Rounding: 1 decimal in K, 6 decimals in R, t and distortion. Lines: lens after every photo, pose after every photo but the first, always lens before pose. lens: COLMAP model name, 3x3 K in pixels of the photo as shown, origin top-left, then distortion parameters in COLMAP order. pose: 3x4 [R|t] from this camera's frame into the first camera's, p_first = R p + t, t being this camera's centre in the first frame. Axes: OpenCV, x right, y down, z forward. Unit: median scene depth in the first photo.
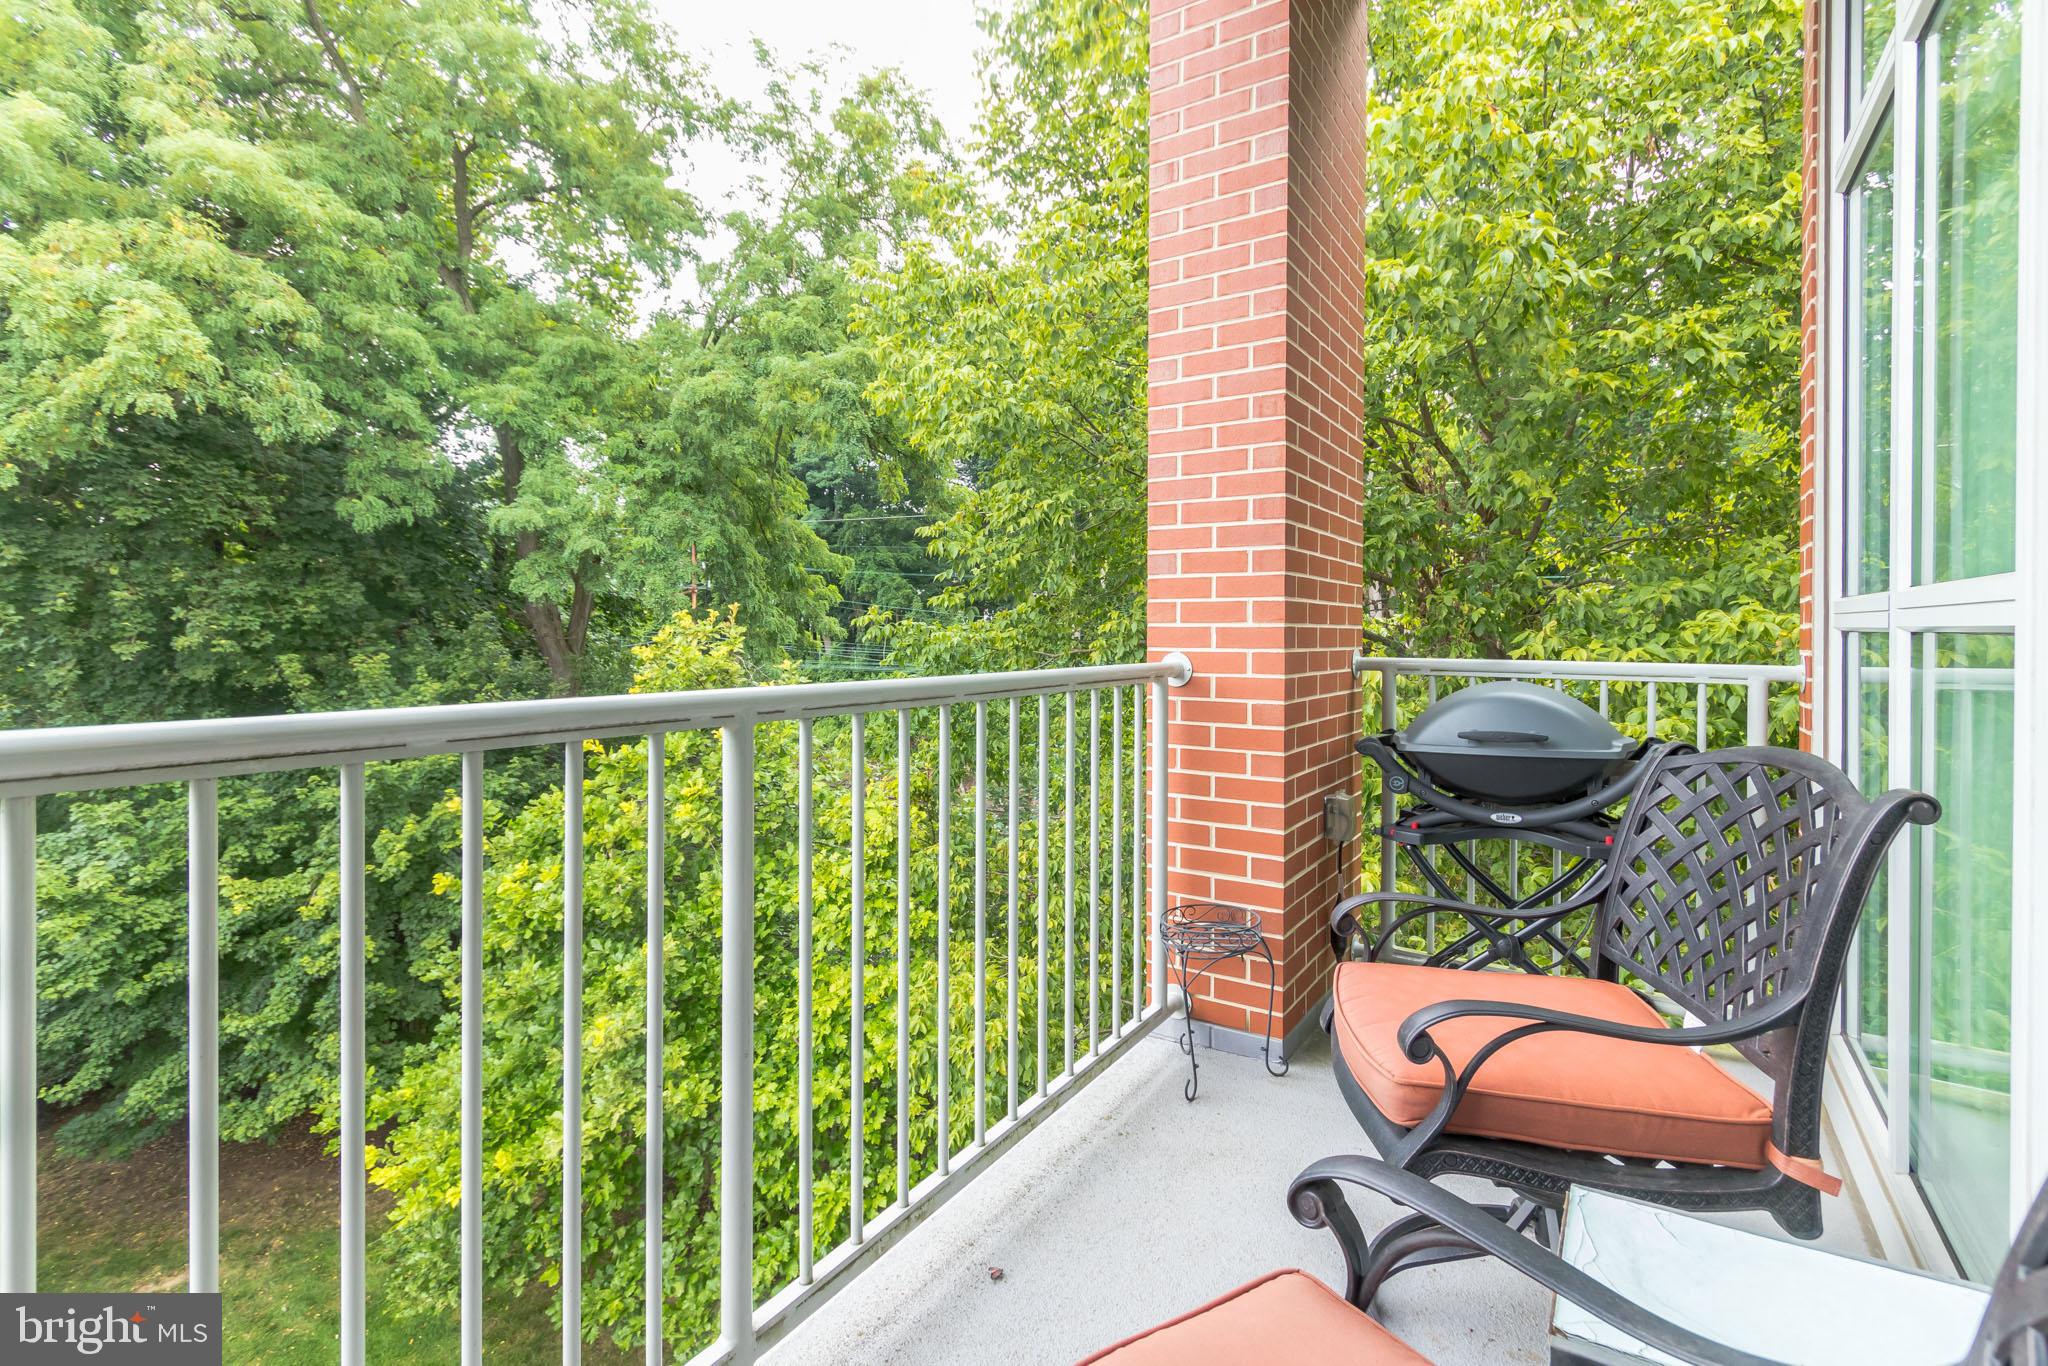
lens RADIAL K [[951.9, 0, 1011.3], [0, 951.9, 661.0], [0, 0, 1]] dist [0.008369, -0.003465]
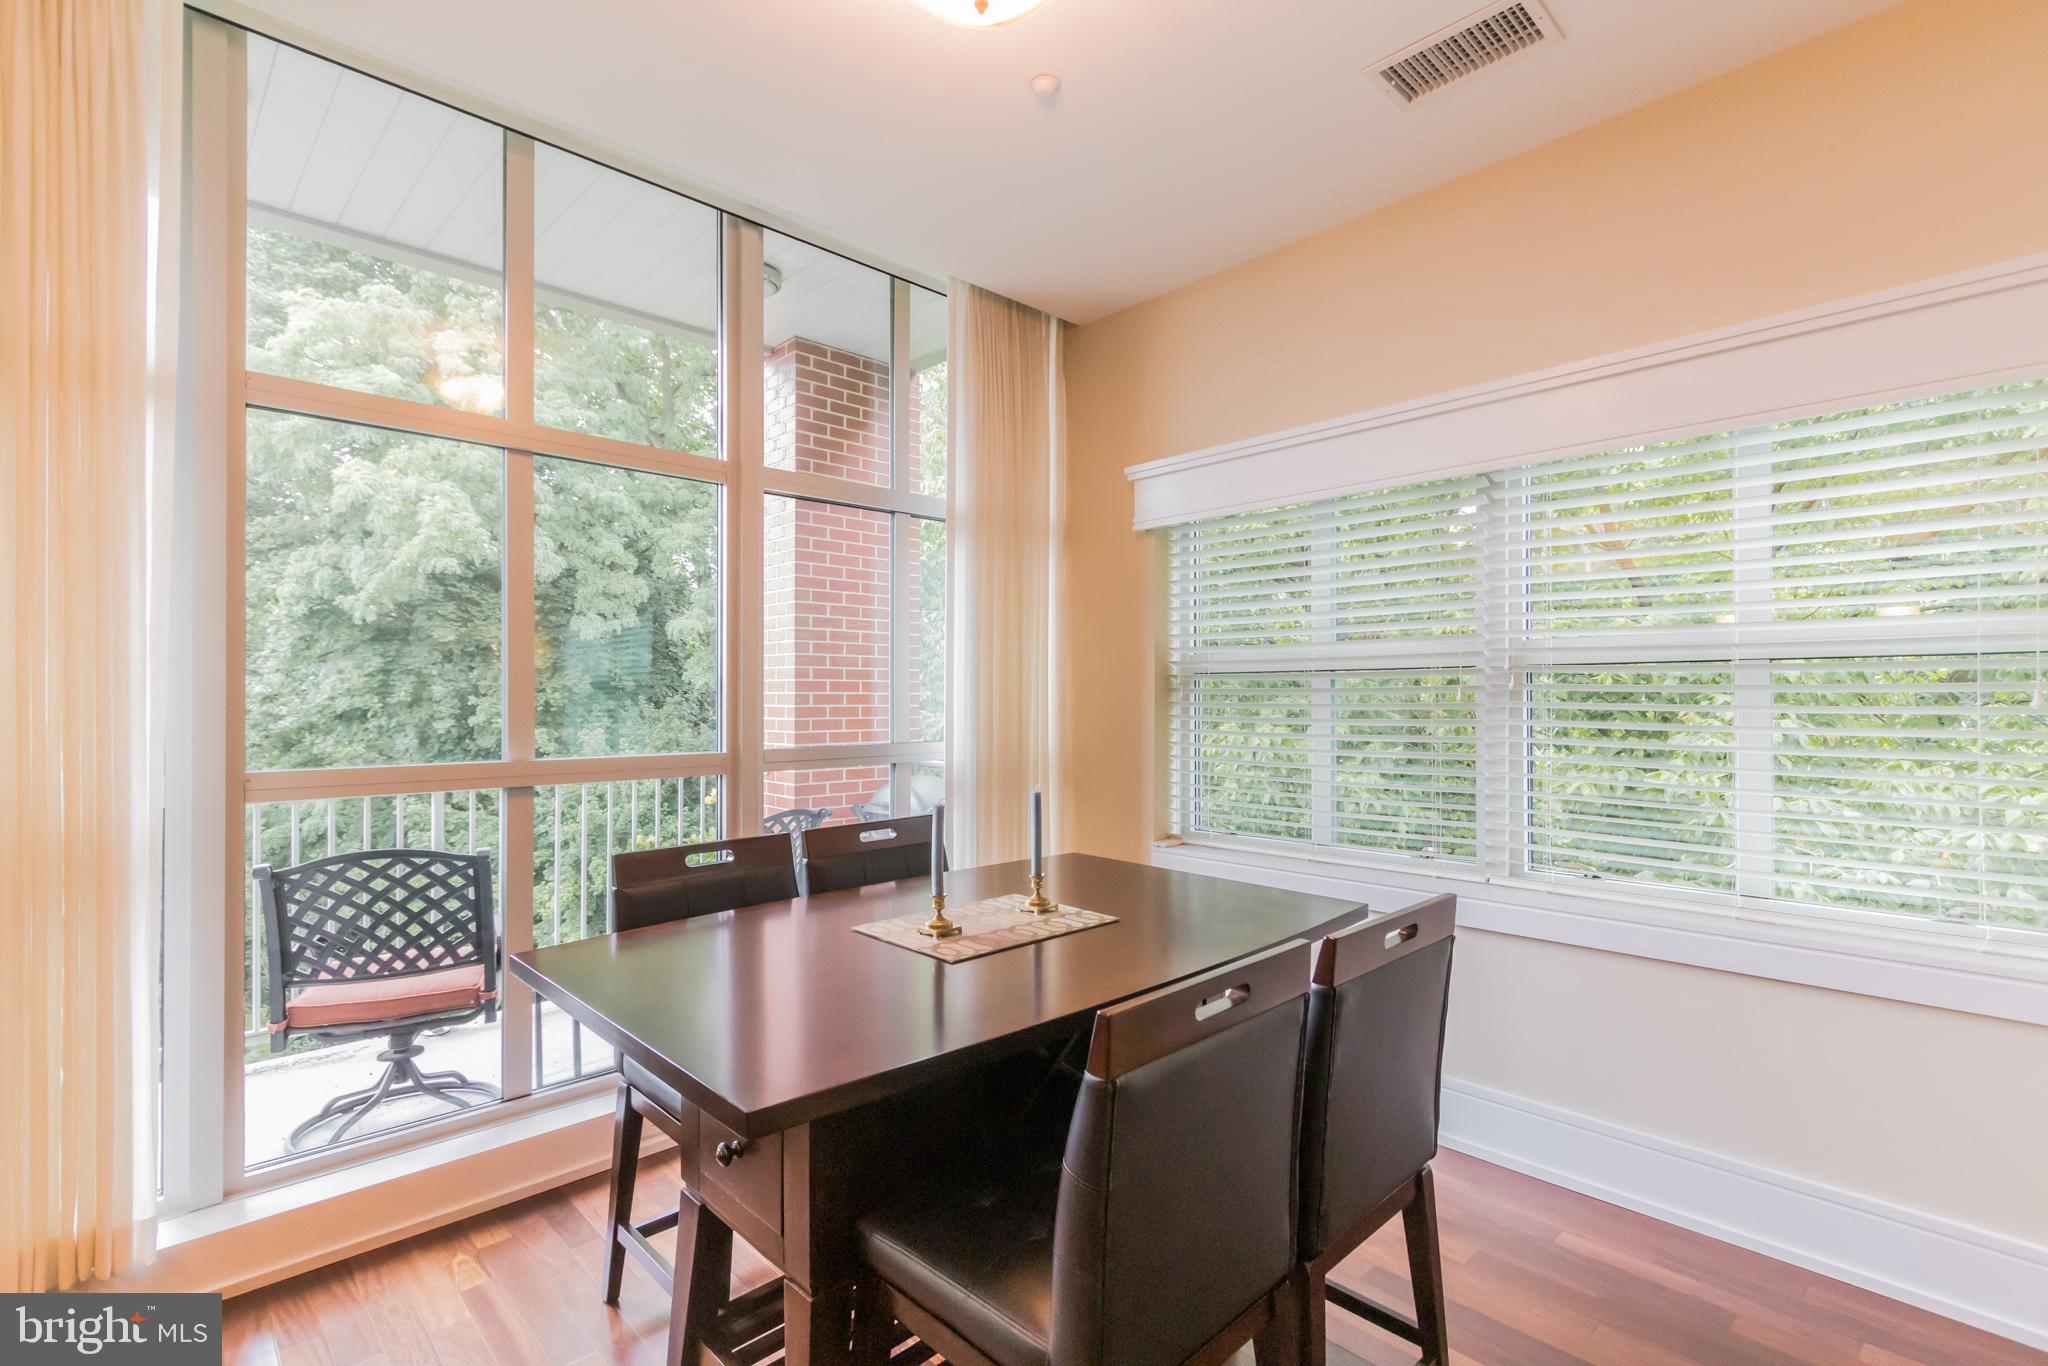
lens RADIAL K [[951.9, 0, 1027.8], [0, 951.9, 698.1], [0, 0, 1]] dist [0.008369, -0.003465]
pose [[0.965816, 0.004969, -0.259182, 0.307434], [-0.007140, 0.999947, -0.007436, -0.049824], [0.259131, 0.009032, 0.965800, -0.166259]]
